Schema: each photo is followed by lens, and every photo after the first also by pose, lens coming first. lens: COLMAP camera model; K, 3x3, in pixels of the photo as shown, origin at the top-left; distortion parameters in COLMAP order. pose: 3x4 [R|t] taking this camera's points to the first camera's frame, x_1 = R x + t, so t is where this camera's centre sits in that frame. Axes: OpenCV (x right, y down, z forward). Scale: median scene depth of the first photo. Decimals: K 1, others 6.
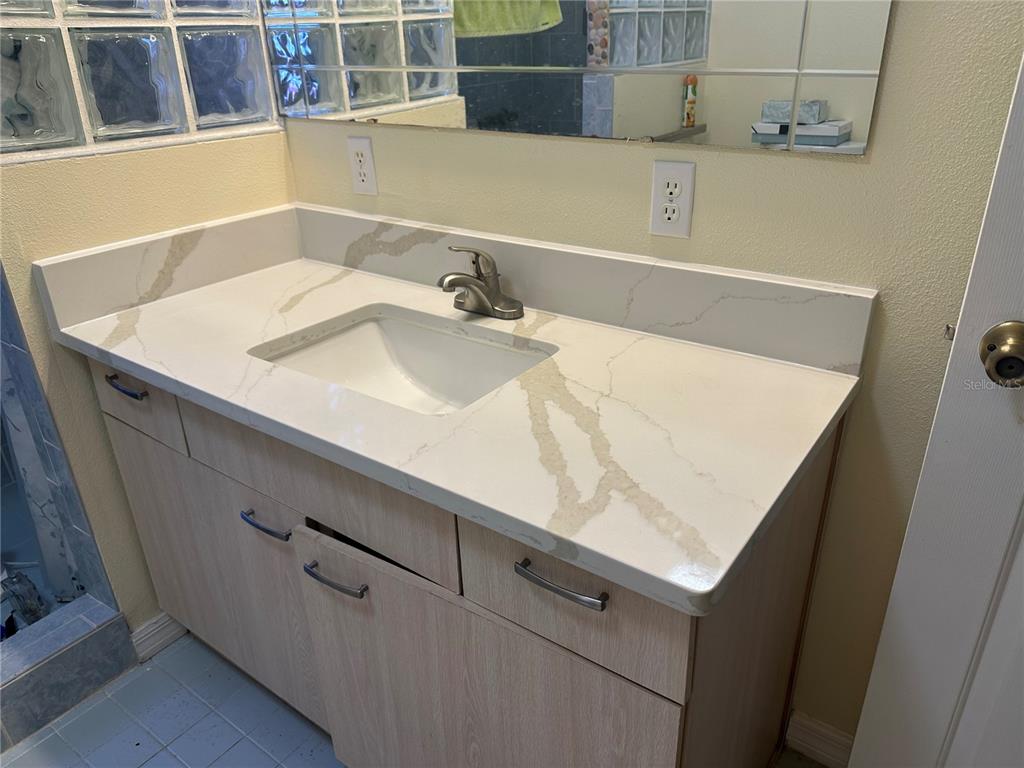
lens RADIAL K [[715.8, 0, 512.0], [0, 715.8, 384.0], [0, 0, 1]] dist [0.004382, -0.005253]
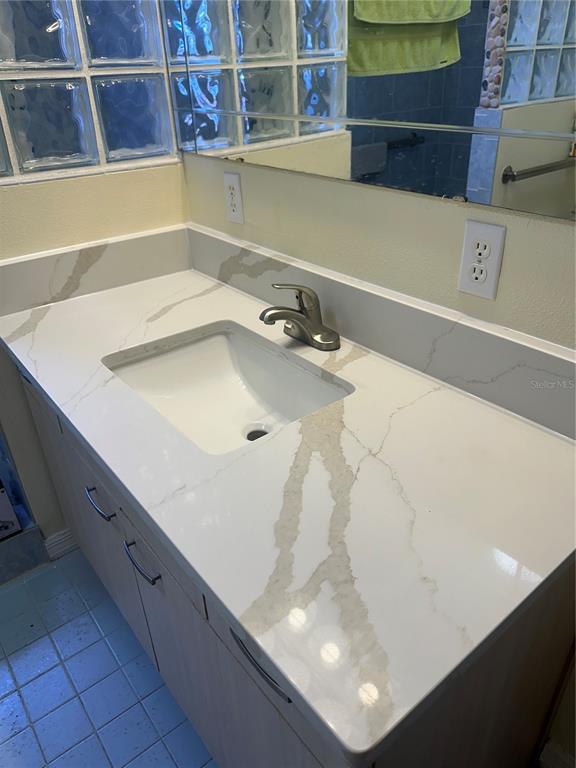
lens RADIAL K [[536.8, 0, 288.0], [0, 536.8, 384.0], [0, 0, 1]] dist [0.004382, -0.005253]
pose [[0.965191, 0.126000, -0.229194, 0.121453], [-0.106424, 0.989685, 0.095903, -0.100217], [0.238913, -0.068173, 0.968645, 0.154648]]
